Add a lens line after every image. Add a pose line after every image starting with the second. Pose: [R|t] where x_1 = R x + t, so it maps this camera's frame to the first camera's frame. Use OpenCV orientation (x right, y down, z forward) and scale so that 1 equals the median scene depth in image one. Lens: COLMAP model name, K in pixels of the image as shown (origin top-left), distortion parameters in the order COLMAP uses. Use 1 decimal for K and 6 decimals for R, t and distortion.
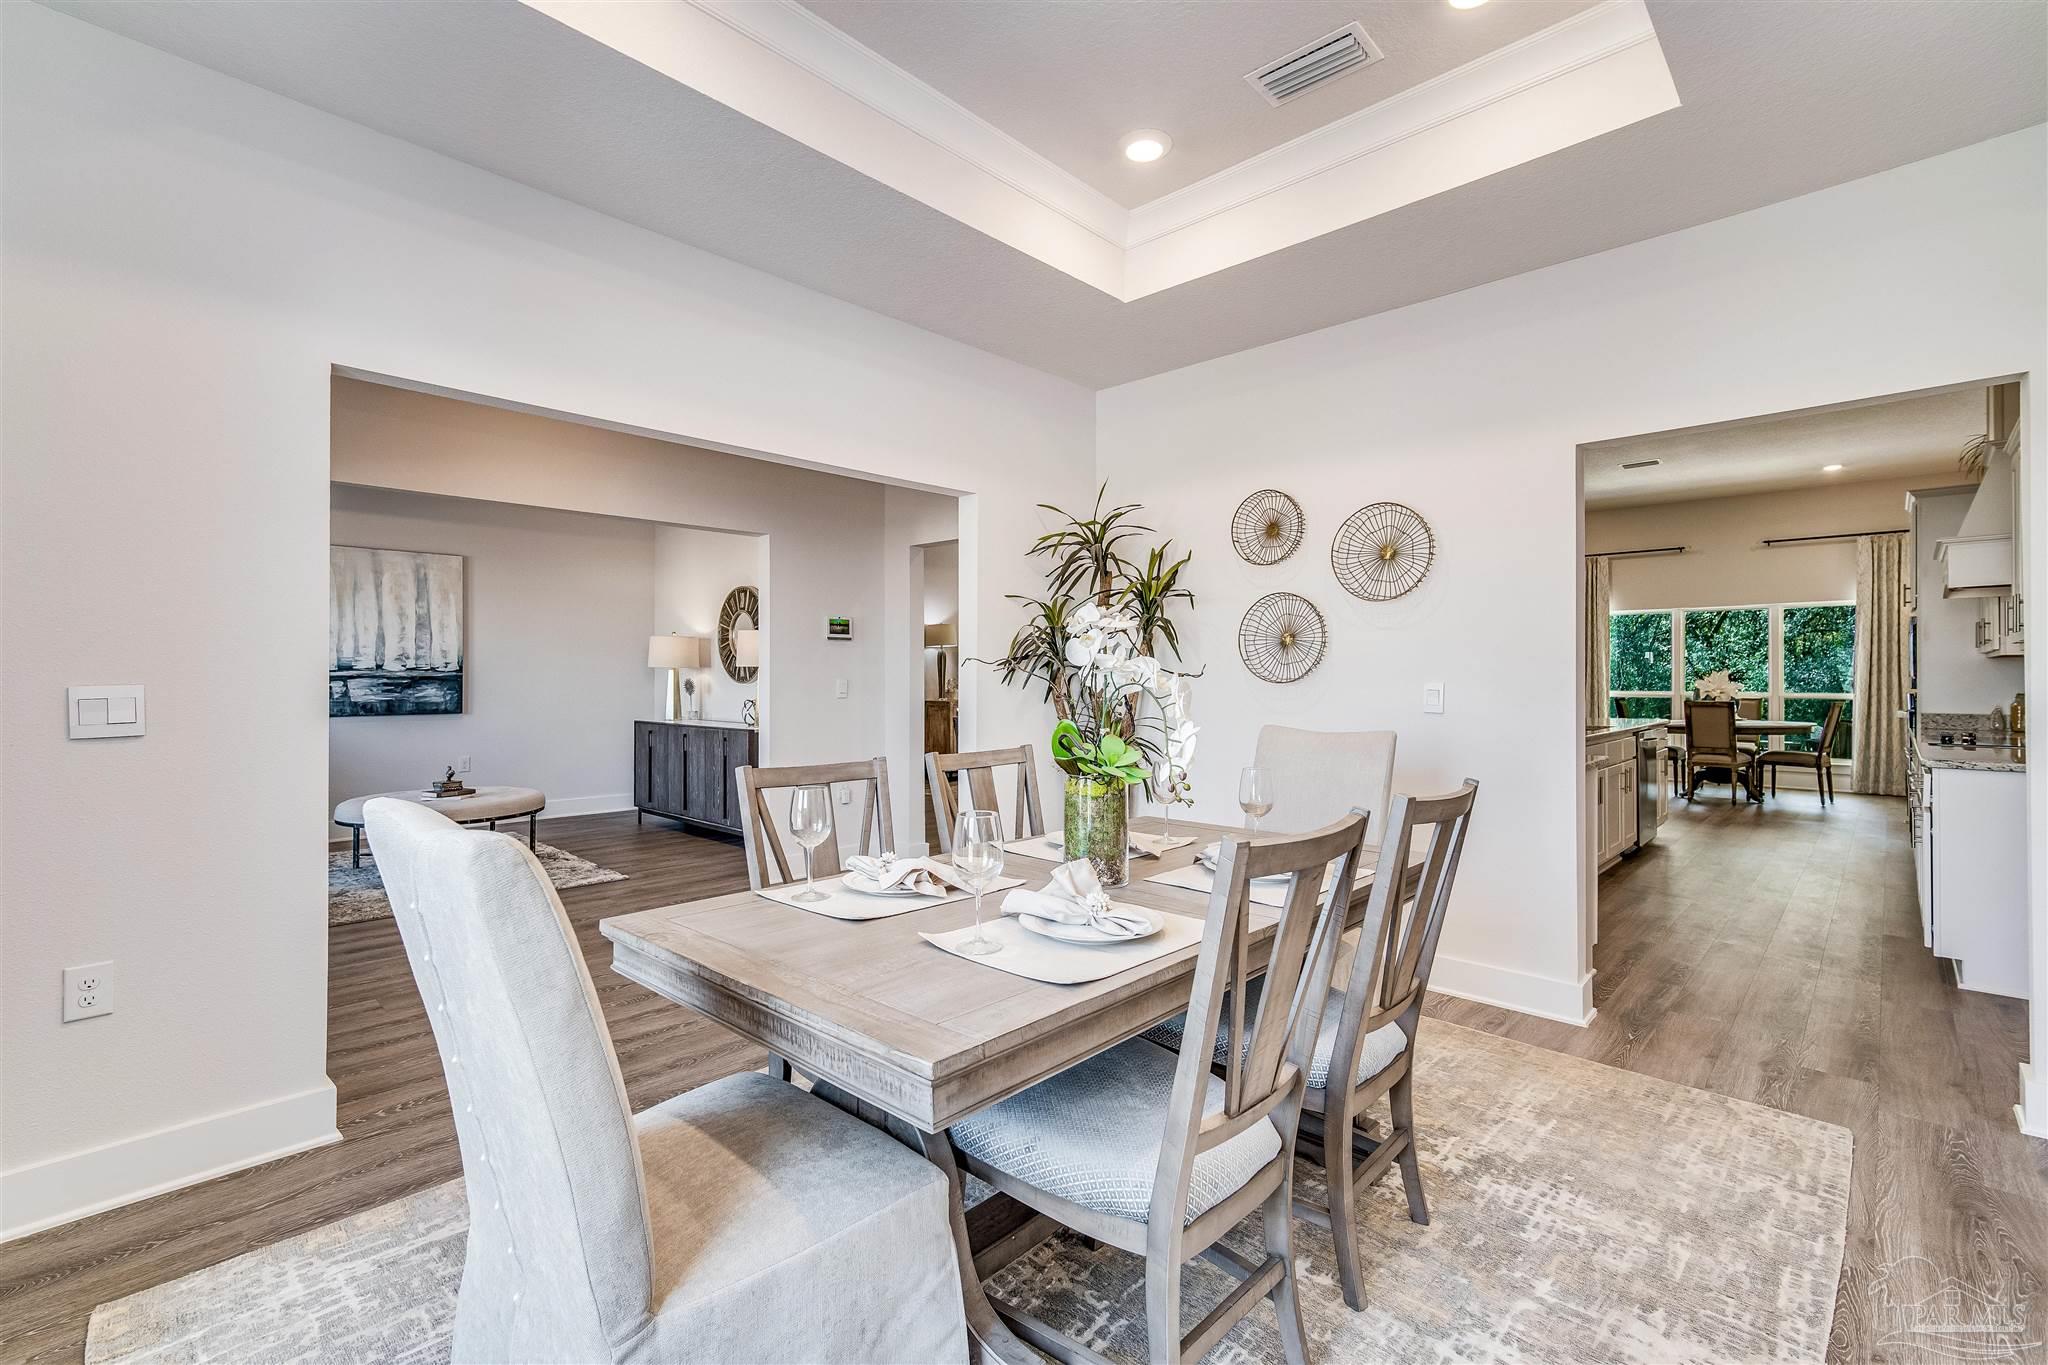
lens RADIAL K [[908.1, 0, 1021.9], [0, 908.1, 672.7], [0, 0, 1]] dist [0.000630, 0.000435]
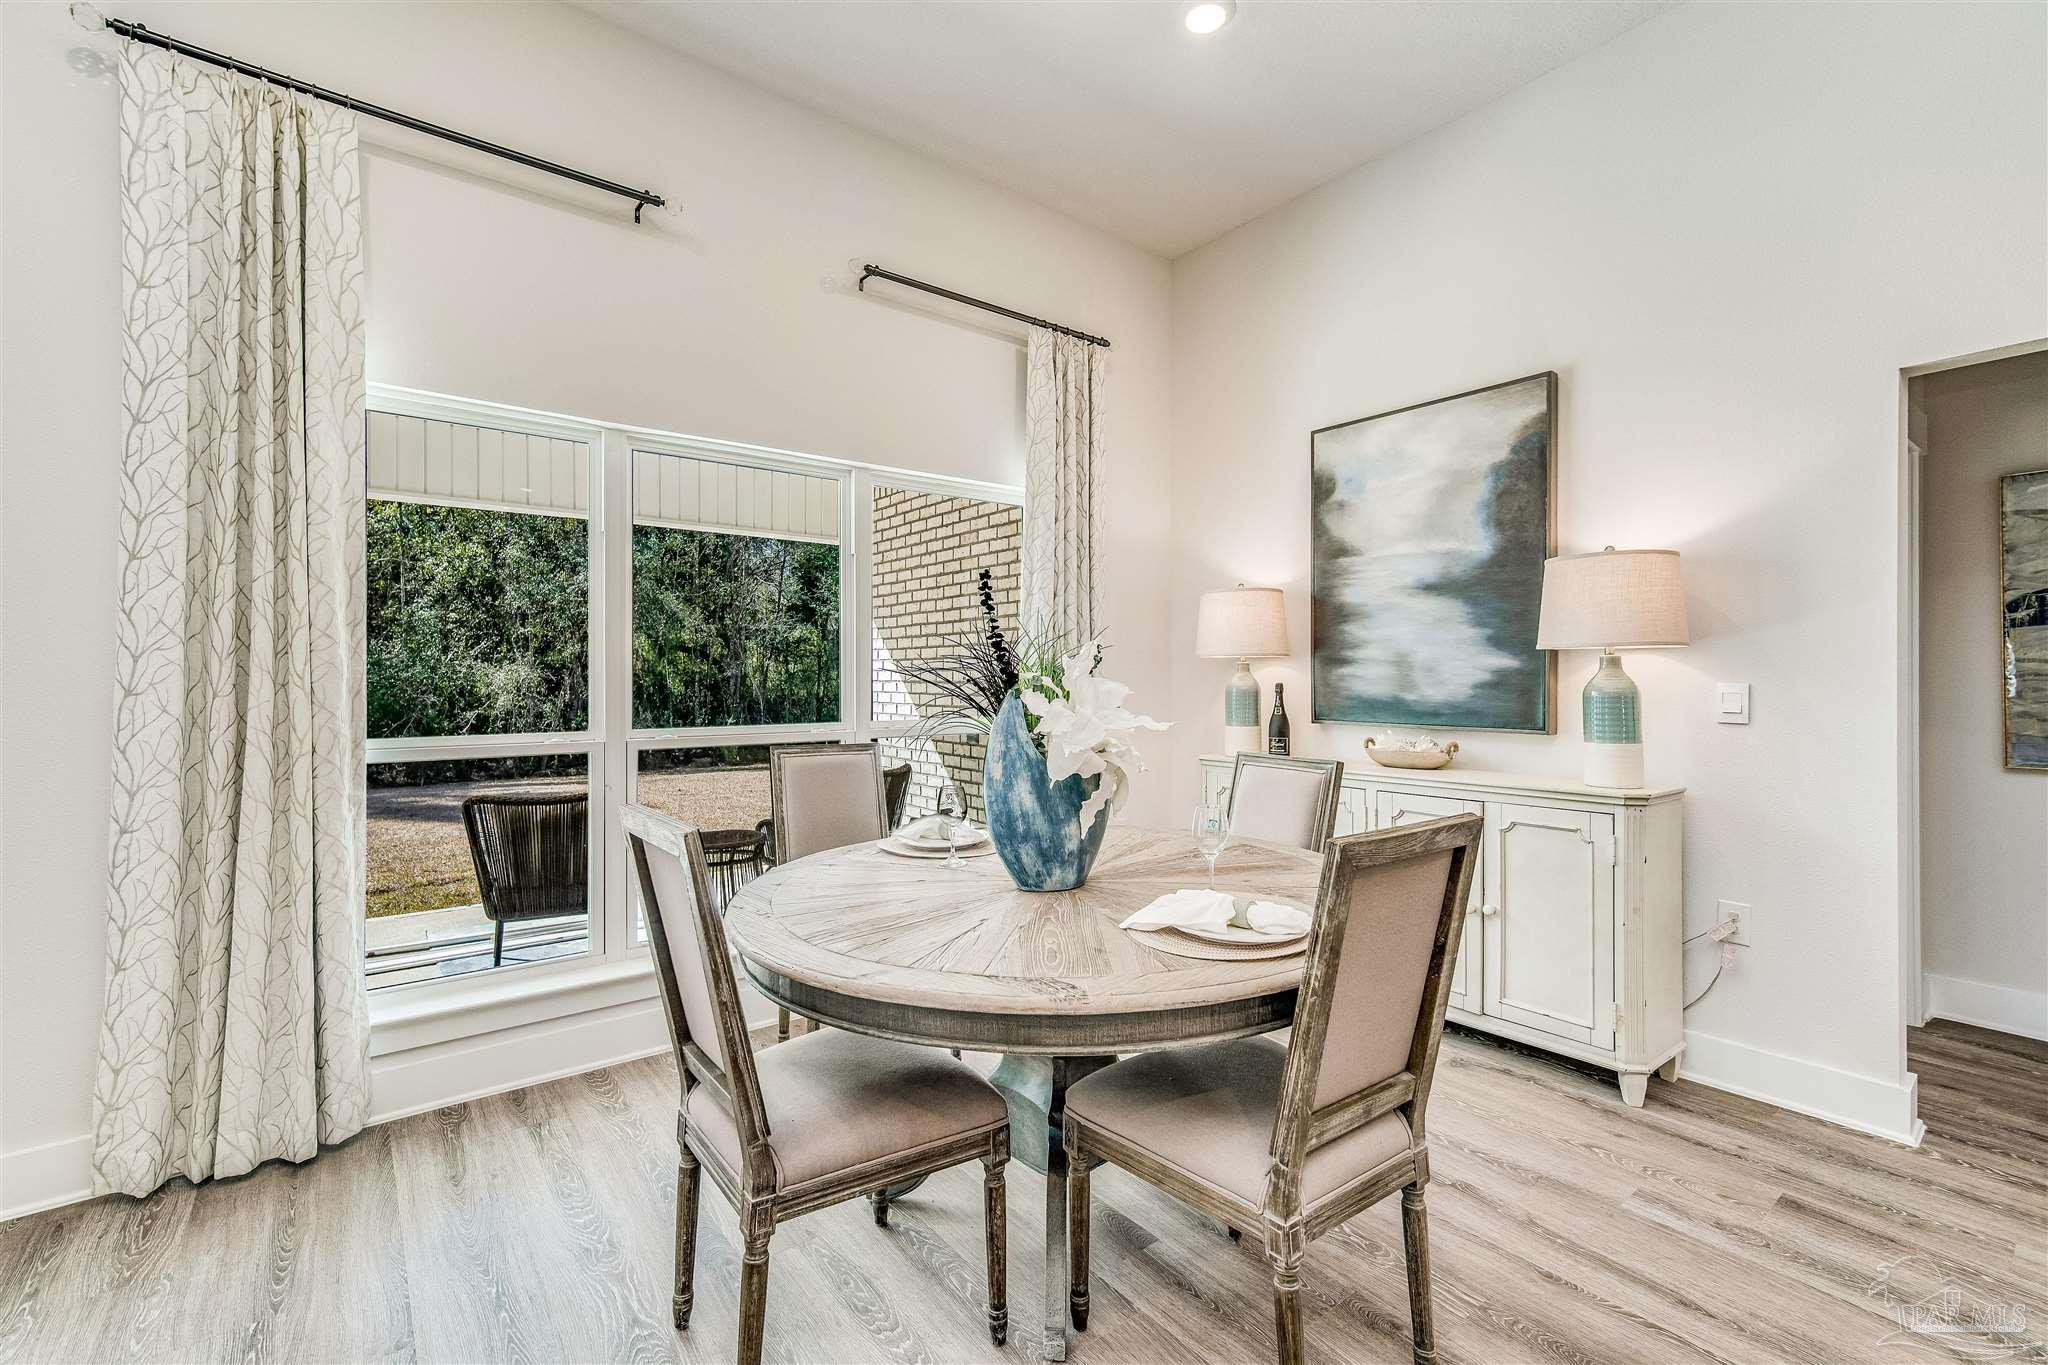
lens RADIAL K [[886.9, 0, 1022.3], [0, 886.9, 676.1], [0, 0, 1]] dist [0.000194, 0.005370]
pose [[0.148663, 0.001083, 0.988887, 0.545060], [-0.002826, 0.999996, -0.000671, 0.004139], [-0.988884, -0.002695, 0.148665, 0.962837]]
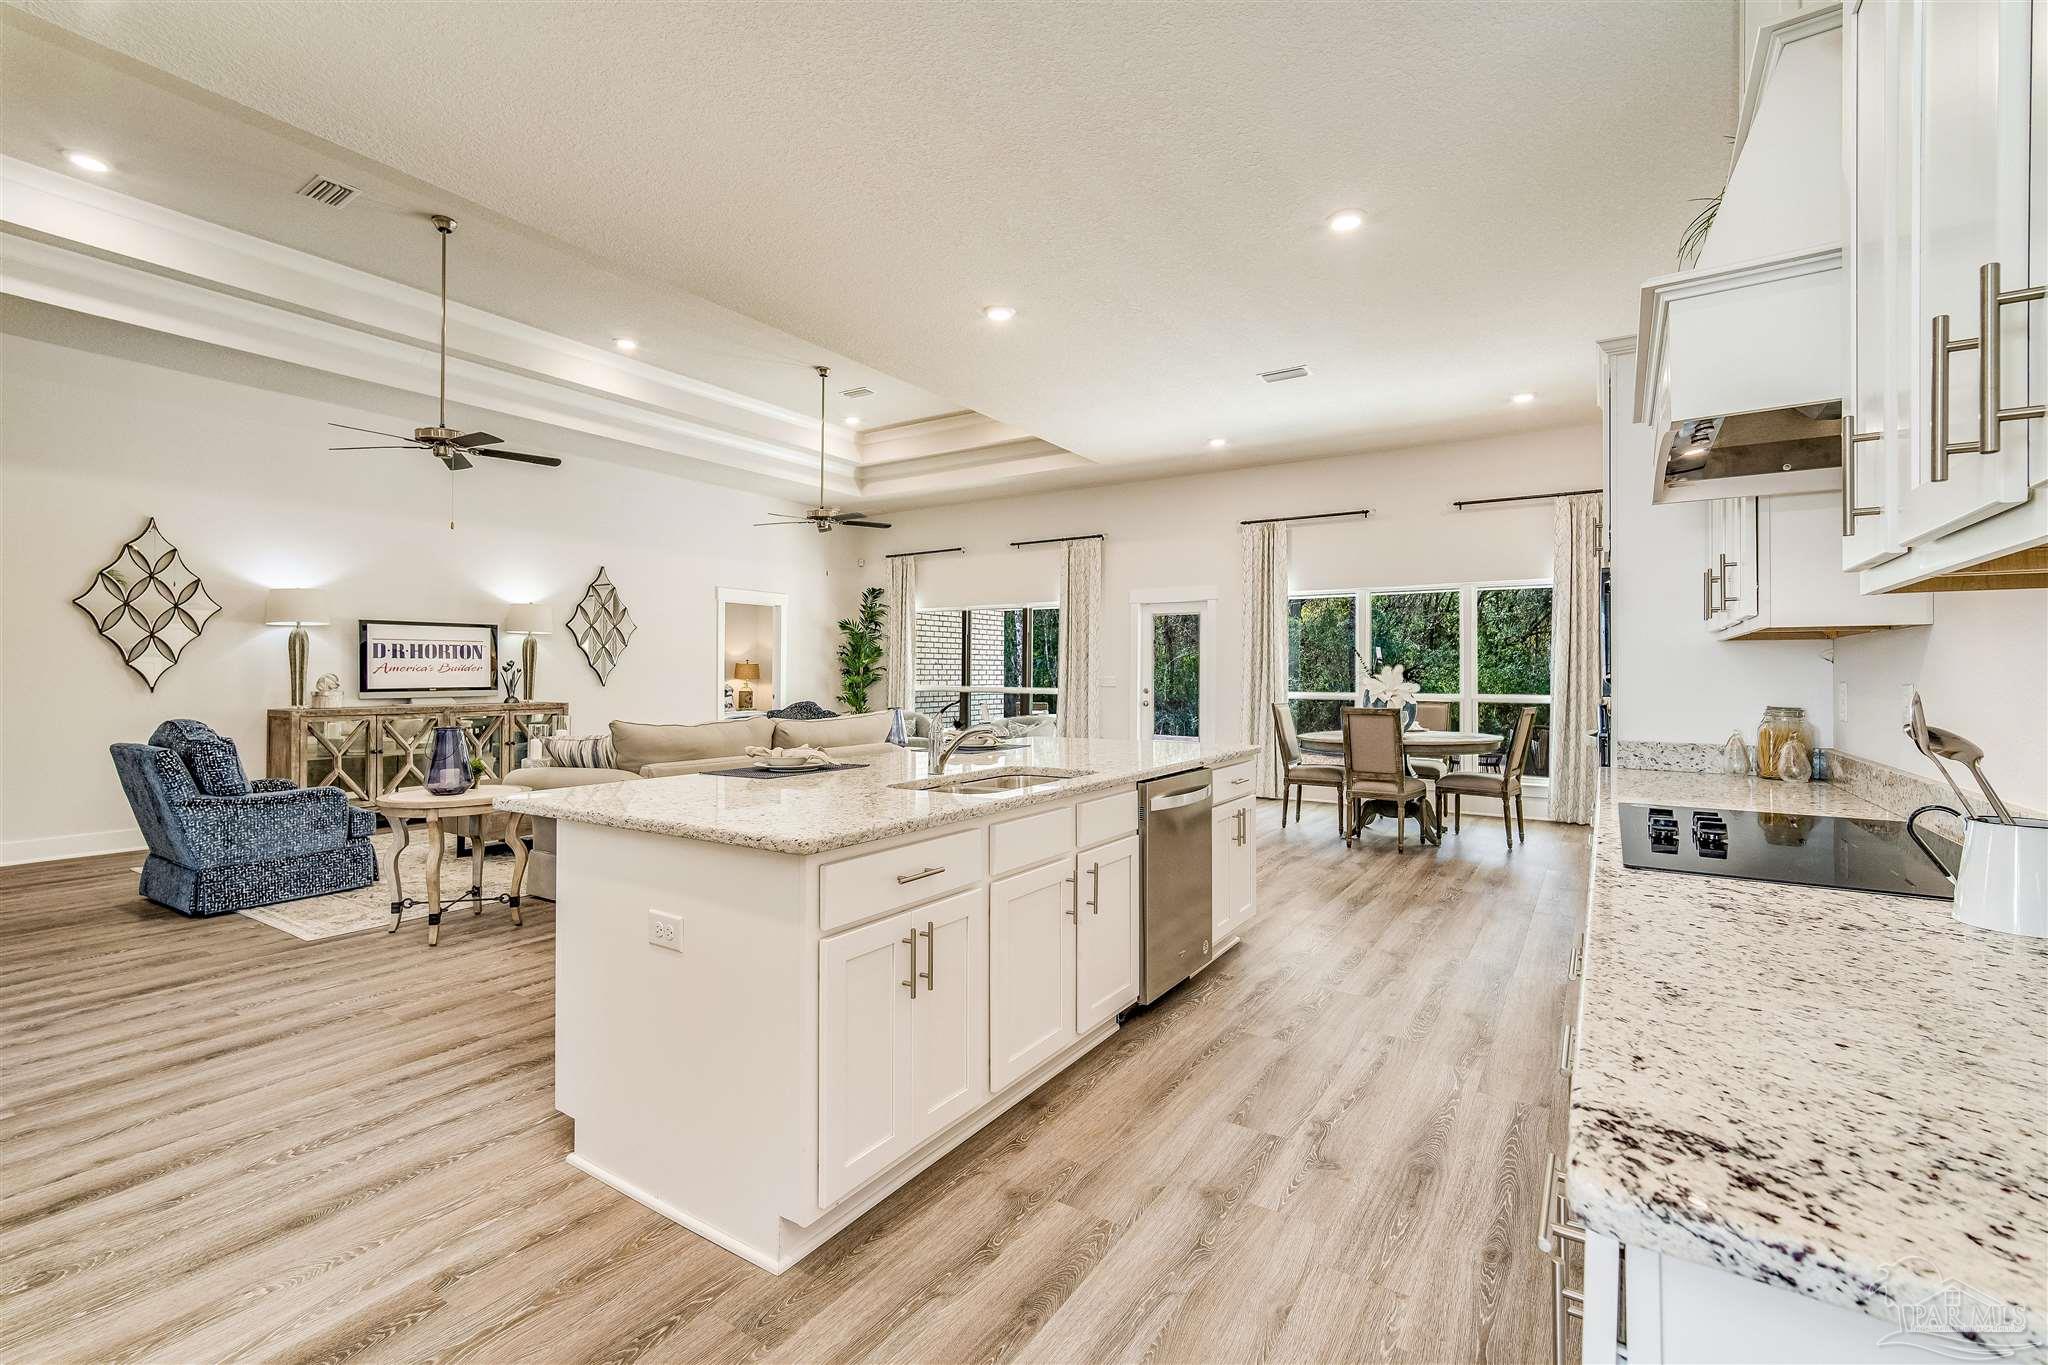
lens RADIAL K [[889.4, 0, 1023.0], [0, 889.4, 664.5], [0, 0, 1]] dist [-0.002423, 0.005023]
pose [[0.983532, 0.003914, 0.180691, 0.330422], [-0.002833, 0.999977, -0.006239, 0.001591], [-0.180711, 0.005624, 0.983520, 0.328665]]
